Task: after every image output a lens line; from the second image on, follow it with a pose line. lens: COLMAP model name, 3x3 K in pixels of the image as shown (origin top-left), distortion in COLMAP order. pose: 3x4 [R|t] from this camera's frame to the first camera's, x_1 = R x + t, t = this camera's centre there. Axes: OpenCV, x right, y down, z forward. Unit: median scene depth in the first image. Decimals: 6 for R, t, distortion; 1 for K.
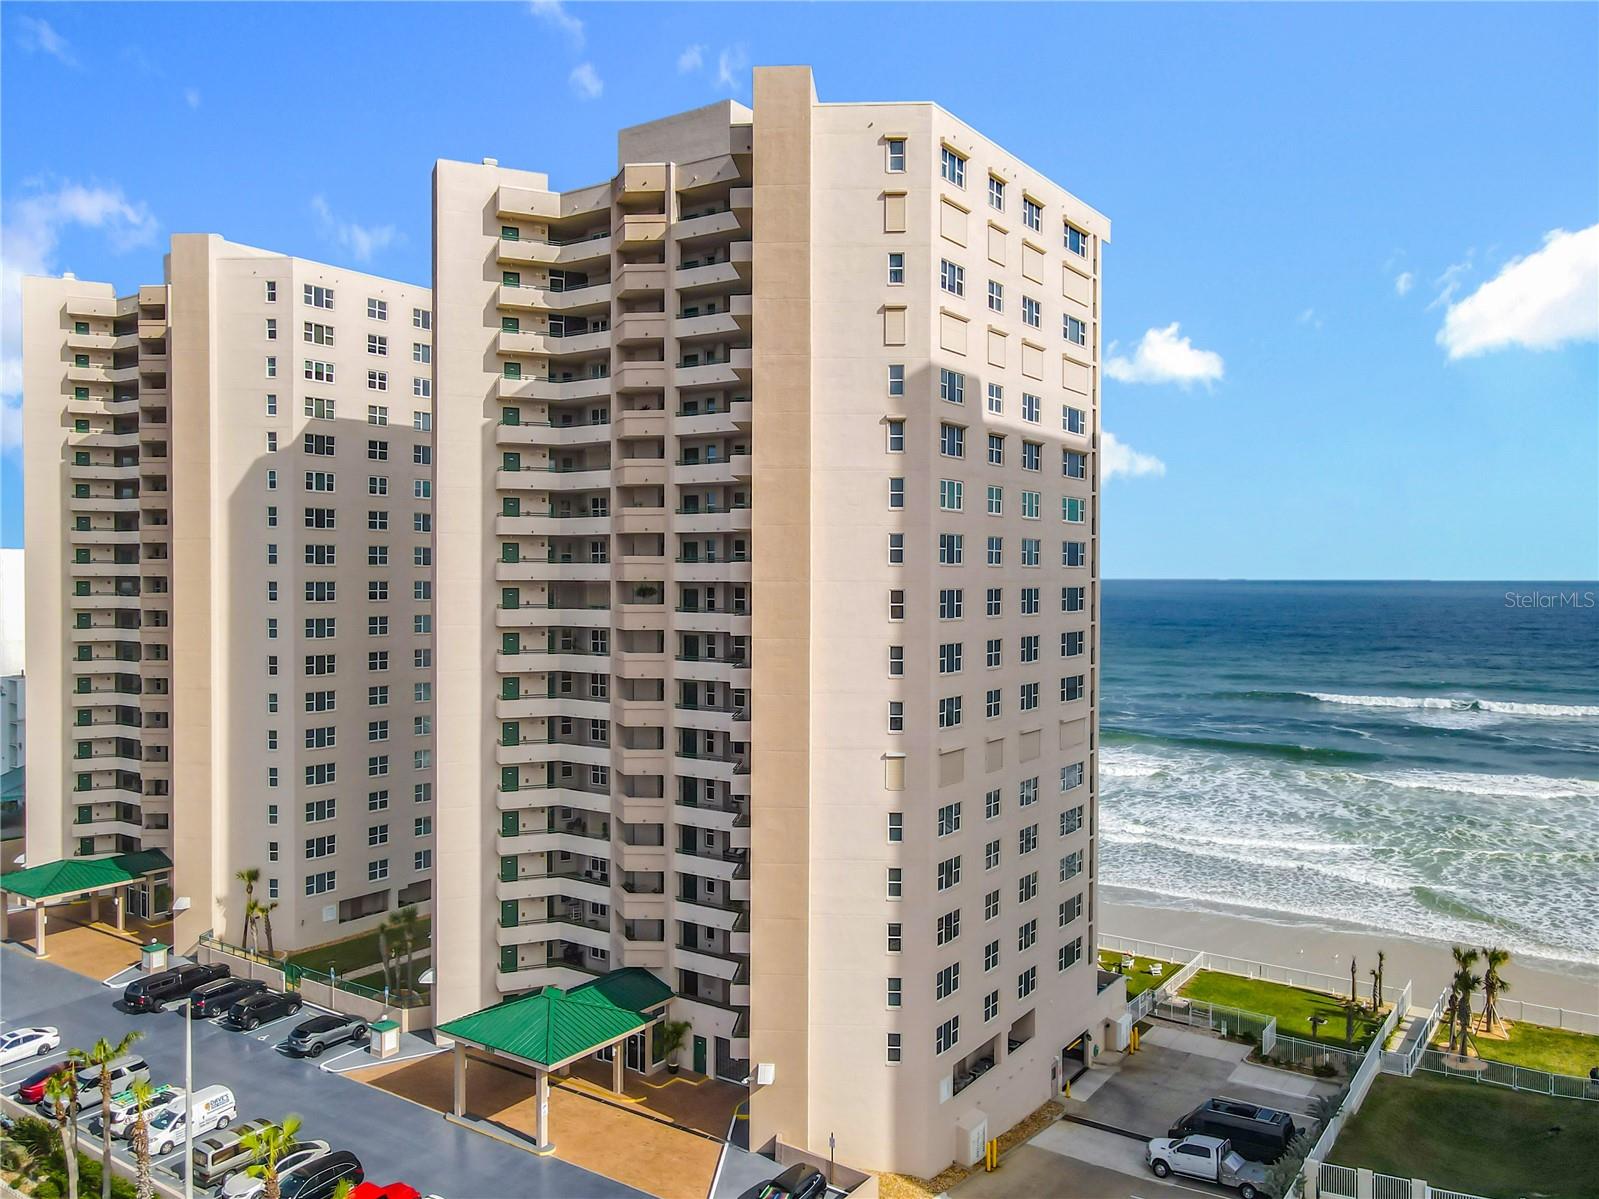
lens RADIAL K [[1206.3, 0, 807.2], [0, 1206.3, 595.5], [0, 0, 1]] dist [0.021734, -0.007043]
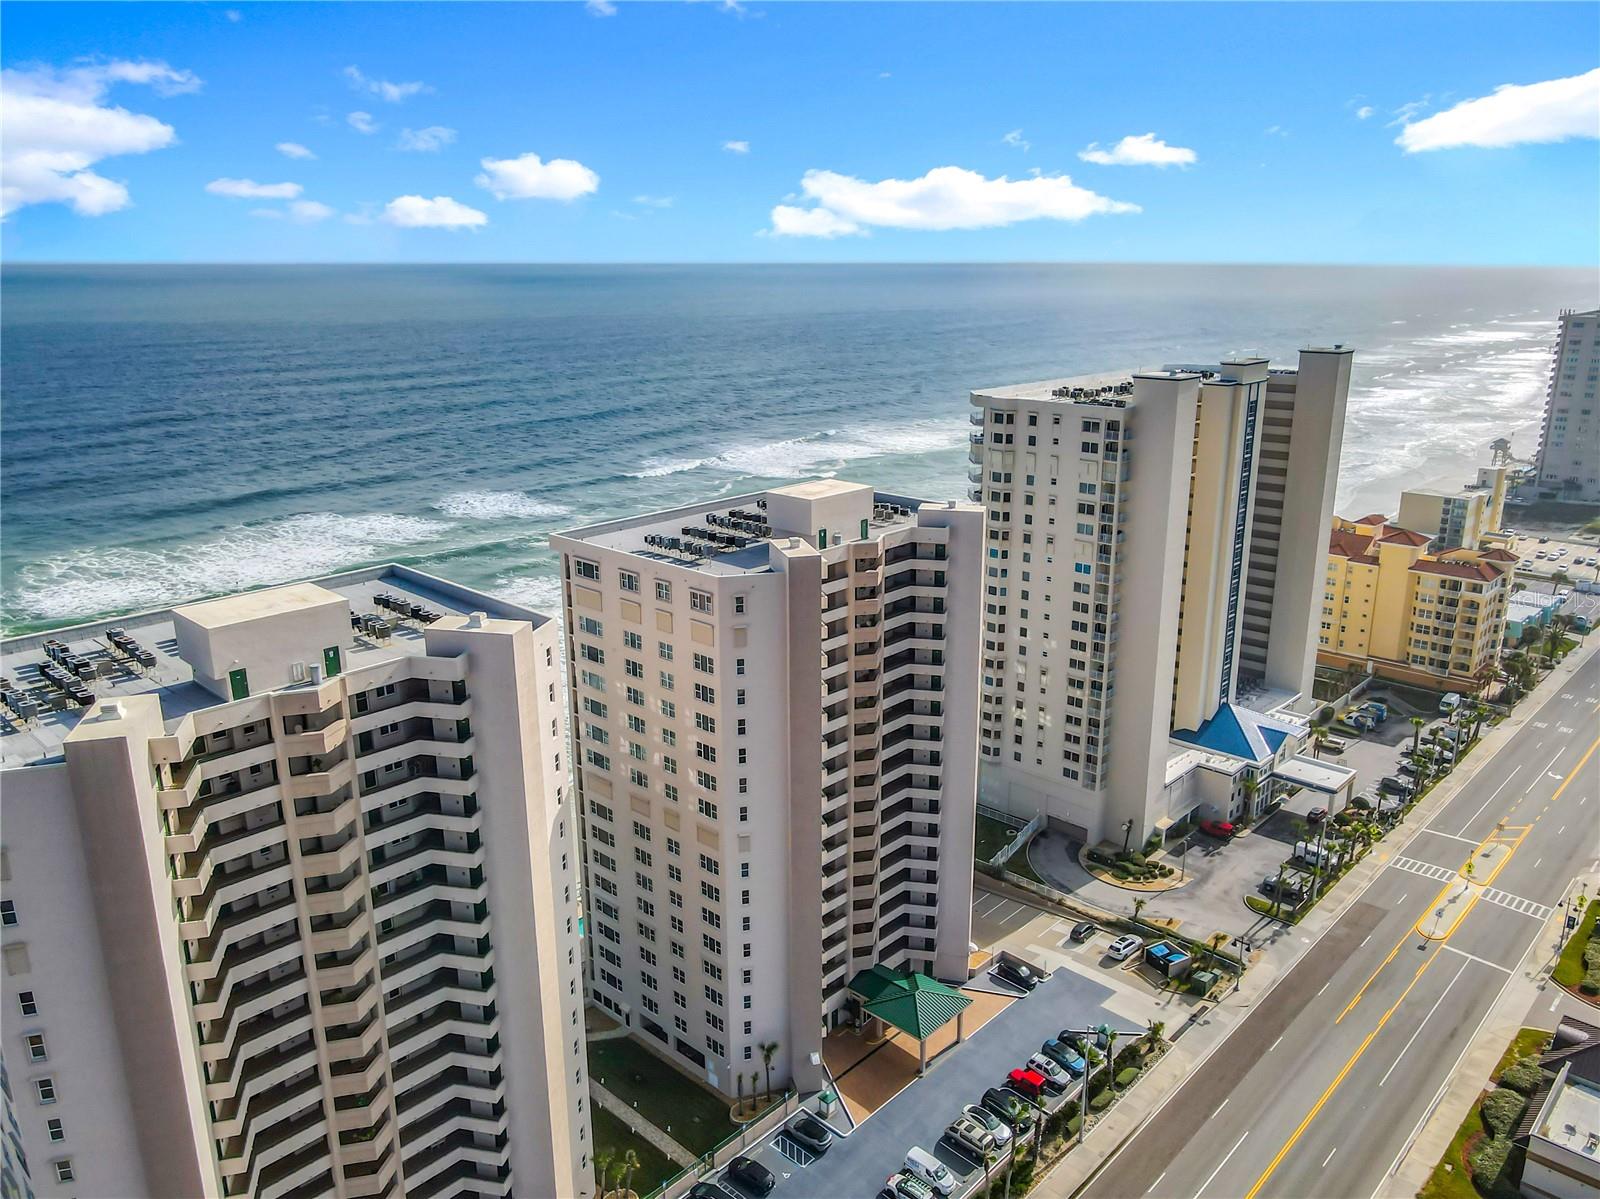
lens RADIAL K [[1175.6, 0, 833.3], [0, 1175.6, 596.7], [0, 0, 1]] dist [0.003687, 0.070106]
pose [[0.139149, -0.277896, 0.950479, -1.584320], [0.019779, 0.960406, 0.277903, -0.680300], [-0.990074, -0.019870, 0.139136, 0.772153]]
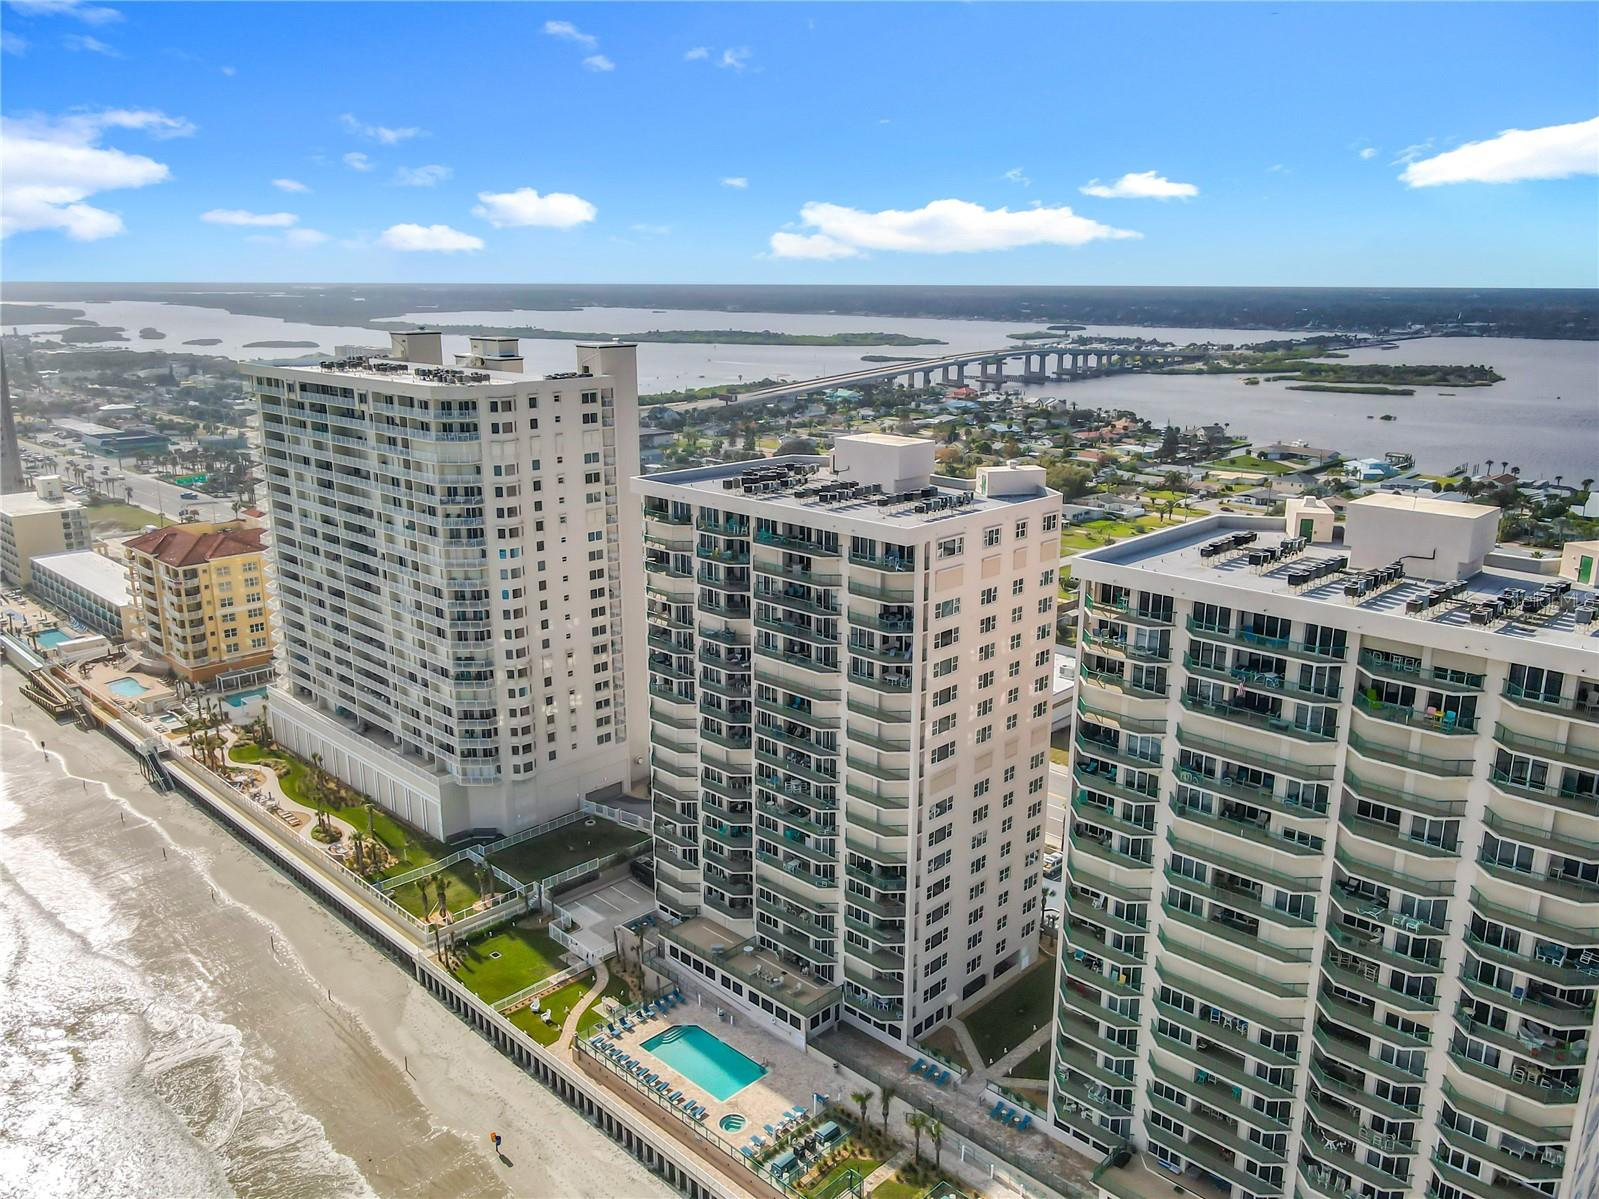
lens RADIAL K [[1214.0, 0, 799.5], [0, 1214.0, 599.5], [0, 0, 1]] dist [-0.004223, 0.000670]
pose [[-0.985214, -0.048906, 0.164202, -0.257631], [-0.001804, 0.961303, 0.275489, -0.641845], [-0.171321, 0.271119, -0.947177, 2.713482]]
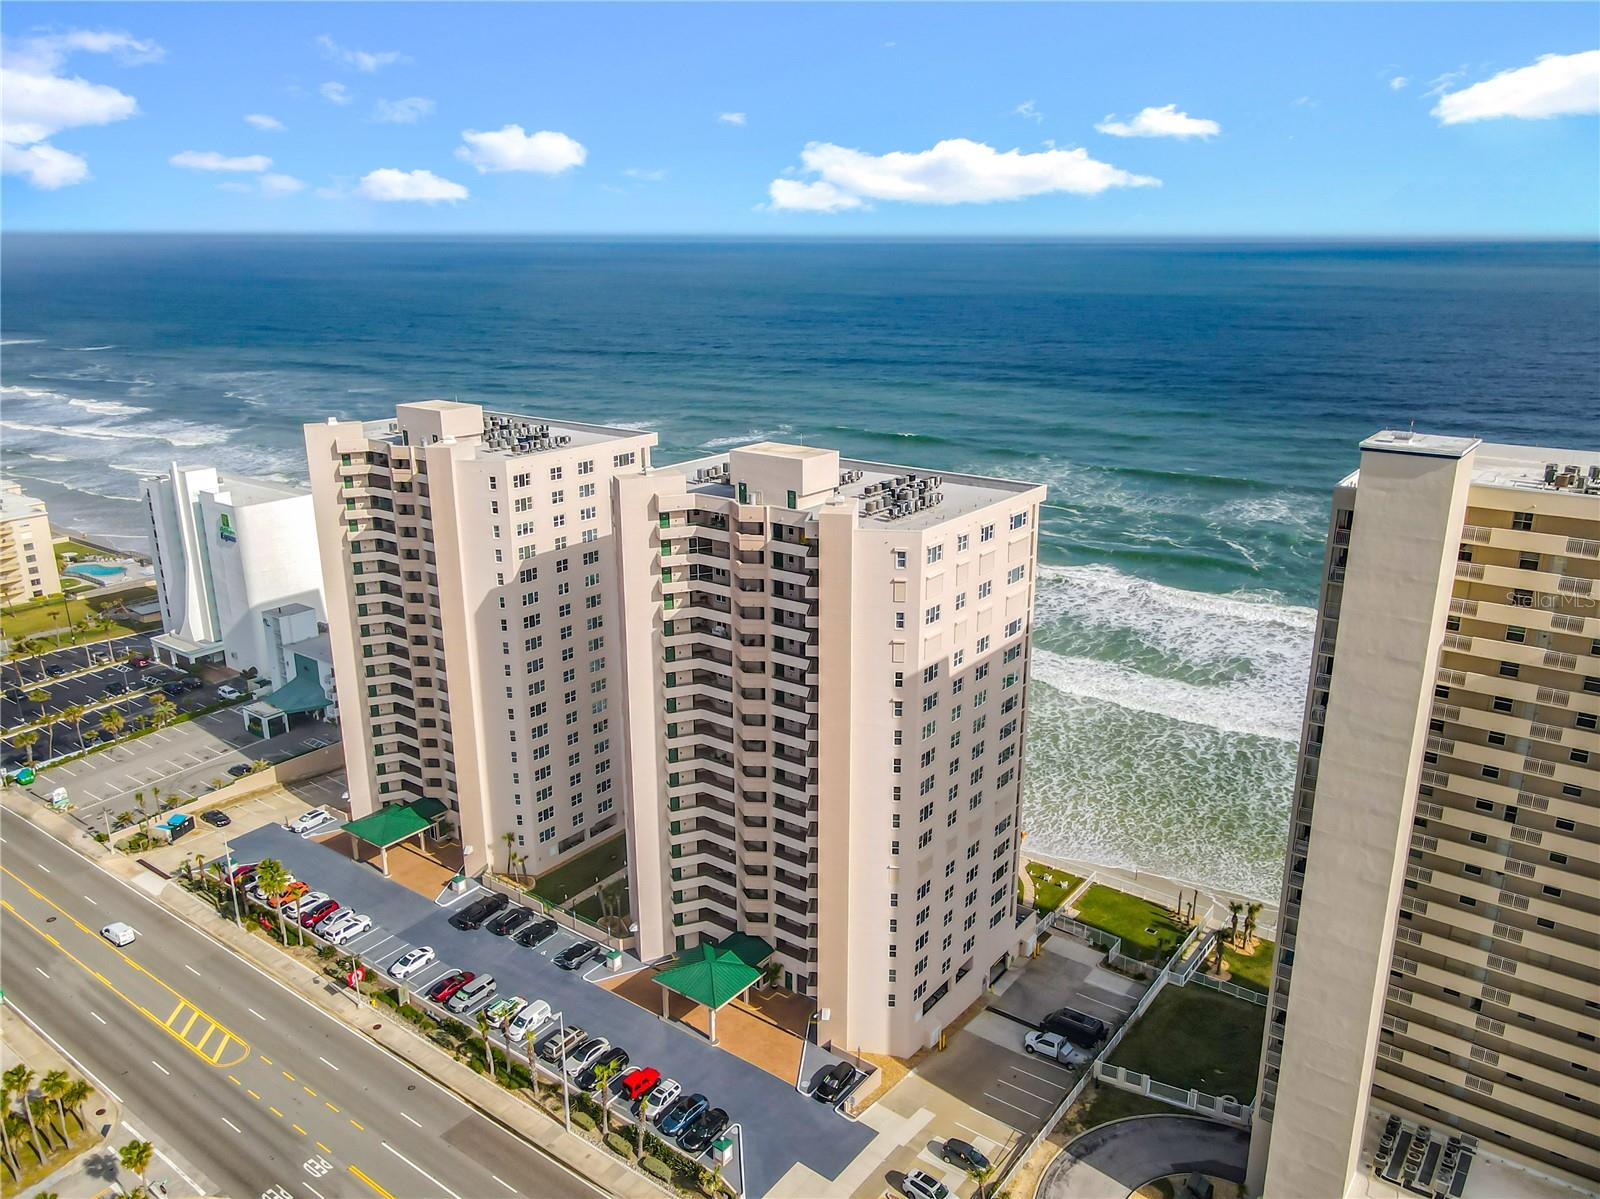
lens RADIAL K [[1182.7, 0, 811.1], [0, 1182.7, 591.2], [0, 0, 1]] dist [0.005782, 0.007442]
pose [[0.999535, 0.005429, -0.029993, -0.003149], [0.002965, 0.962022, 0.272954, -0.634019], [0.030336, -0.272916, 0.961559, -0.530492]]
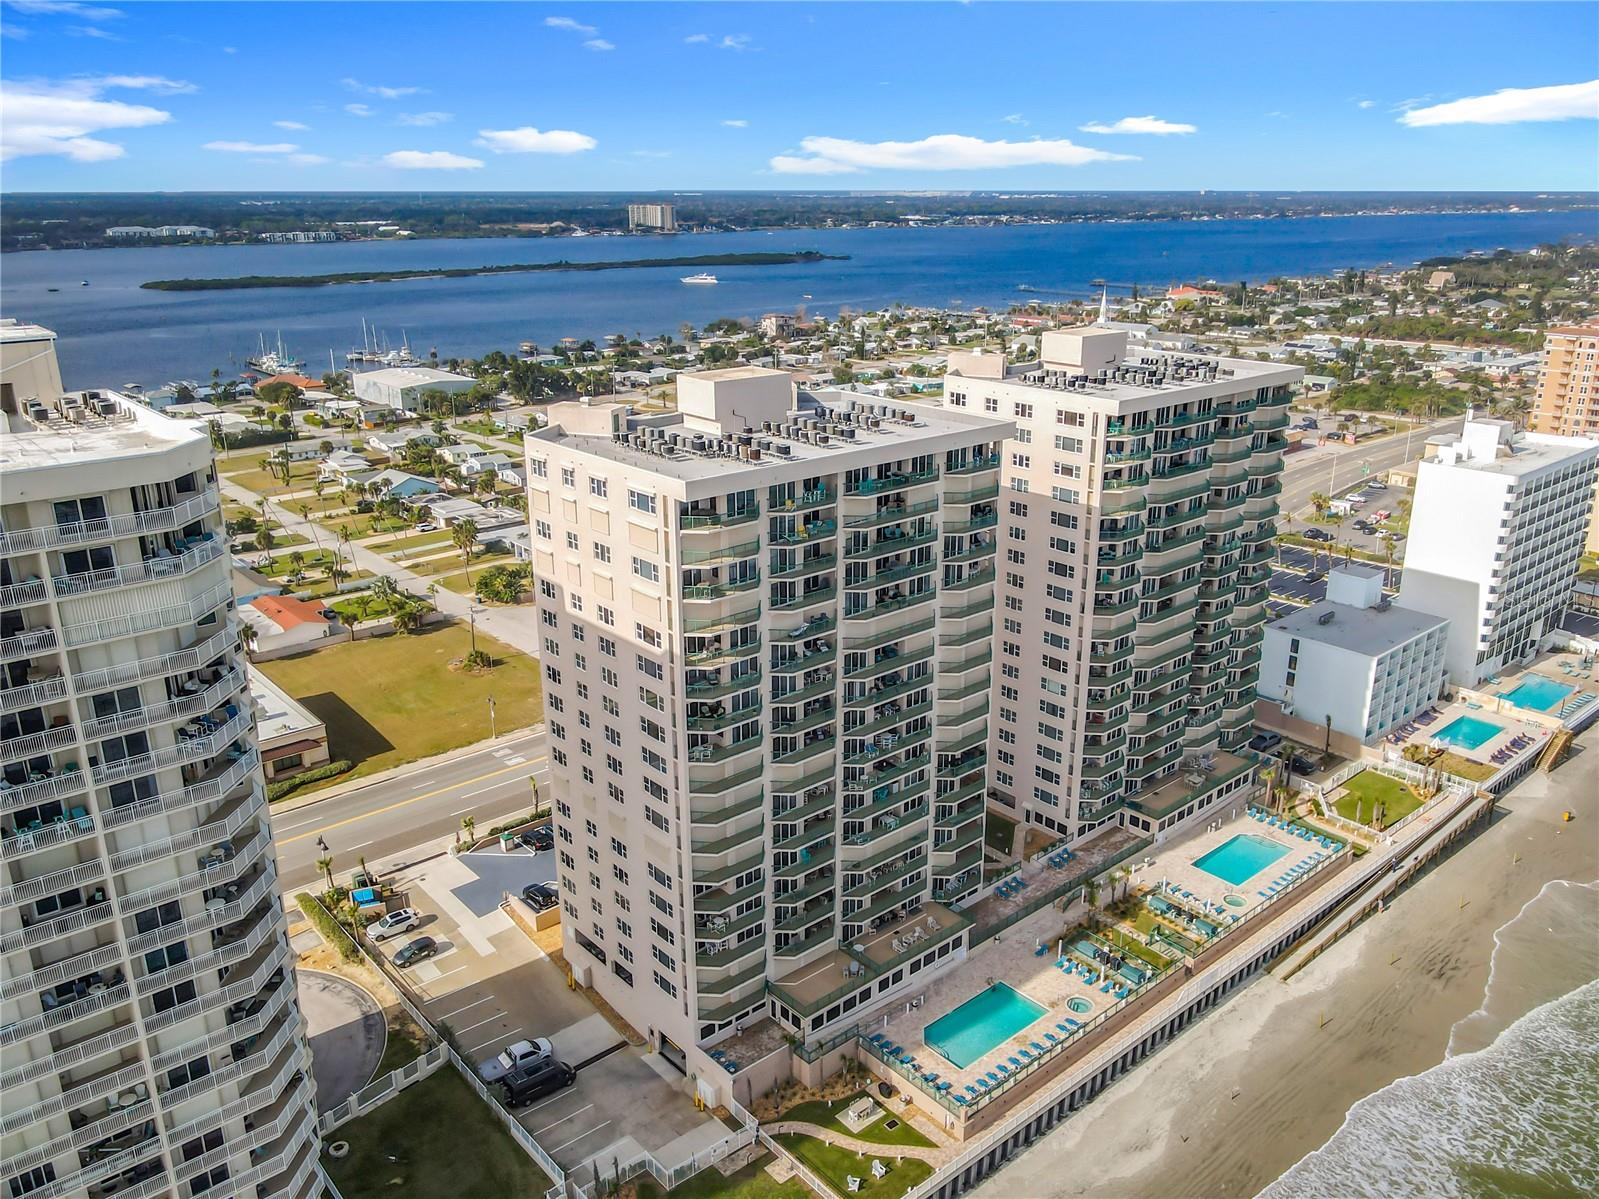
lens RADIAL K [[1245.5, 0, 833.7], [0, 1245.5, 599.5], [0, 0, 1]] dist [-0.008087, 0.002473]
pose [[-0.232334, 0.305045, -0.923563, 1.419567], [-0.022188, 0.947637, 0.318578, -0.621254], [0.972383, 0.094509, -0.213400, 1.493626]]
